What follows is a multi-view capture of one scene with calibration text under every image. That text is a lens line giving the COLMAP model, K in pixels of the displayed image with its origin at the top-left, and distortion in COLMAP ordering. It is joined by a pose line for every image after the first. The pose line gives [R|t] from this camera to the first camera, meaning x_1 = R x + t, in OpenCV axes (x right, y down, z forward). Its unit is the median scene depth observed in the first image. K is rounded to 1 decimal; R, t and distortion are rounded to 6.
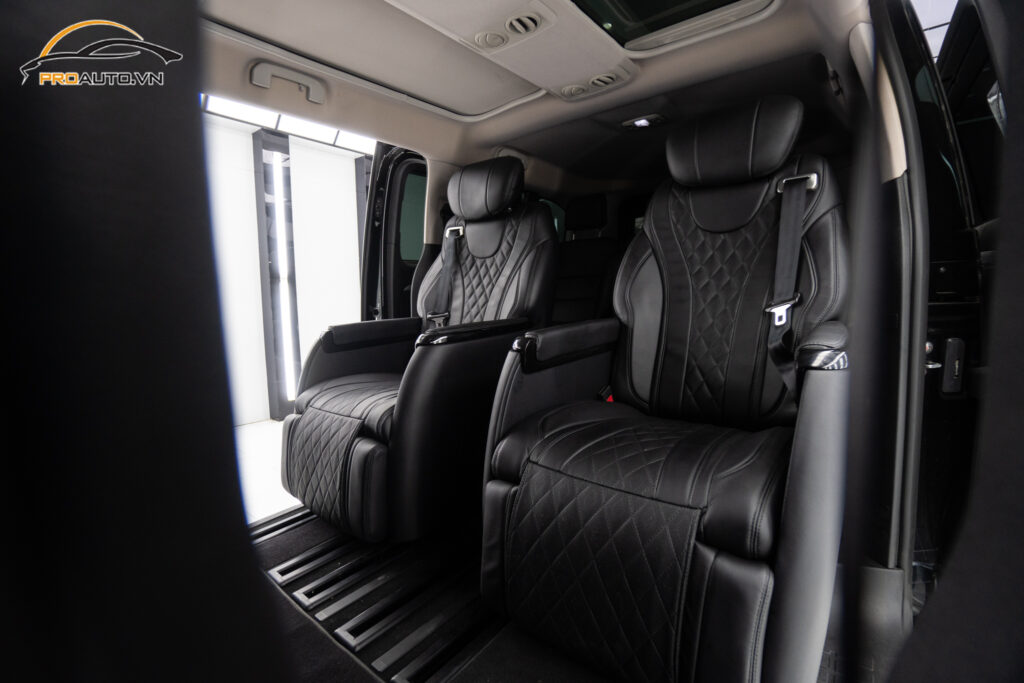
lens RADIAL K [[439.4, 0, 512.0], [0, 439.4, 341.5], [0, 0, 1]] dist [-0.039892, -0.000197]
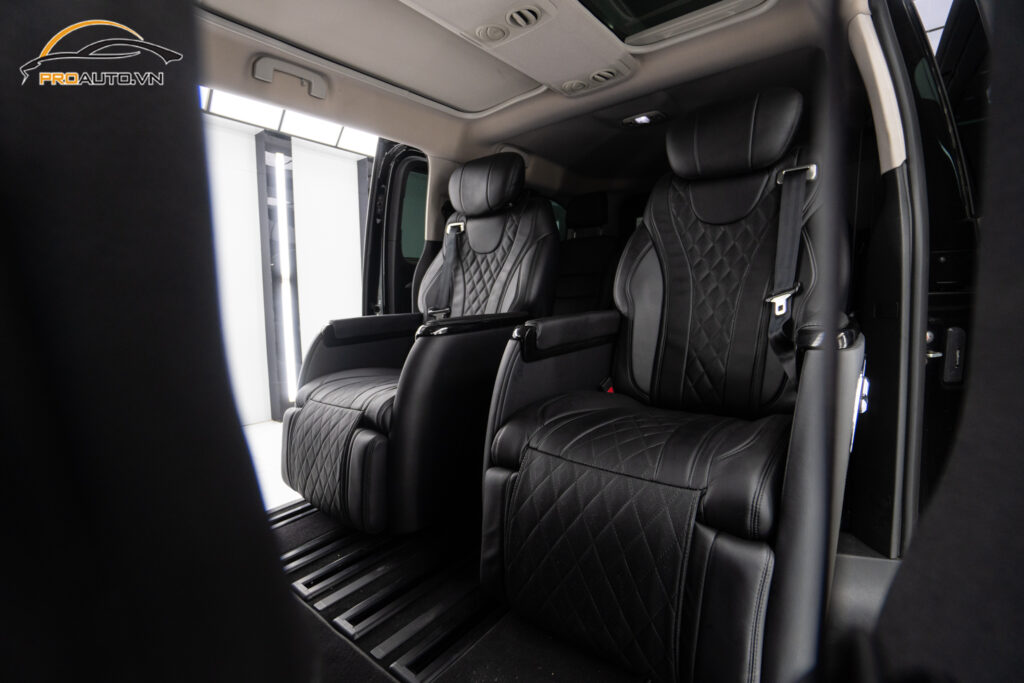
lens RADIAL K [[439.1, 0, 513.6], [0, 439.1, 343.6], [0, 0, 1]] dist [-0.040991, 0.000731]
pose [[1.000000, 0.000406, -0.000715, 0.003627], [-0.000411, 0.999980, -0.006232, 0.031720], [0.000712, 0.006232, 0.999980, 0.001031]]
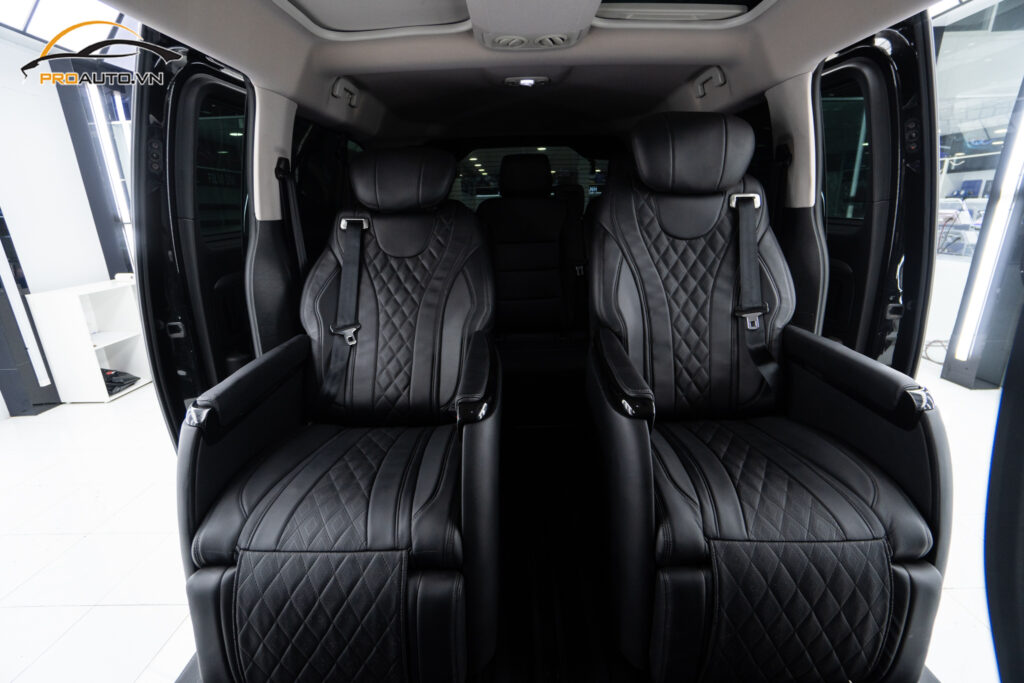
lens RADIAL K [[439.1, 0, 513.6], [0, 439.1, 343.6], [0, 0, 1]] dist [-0.040991, 0.000731]
pose [[0.772300, -0.190110, 0.606144, -0.572490], [0.074544, 0.974699, 0.210725, -0.271536], [-0.630869, -0.117559, 0.766931, 0.434529]]
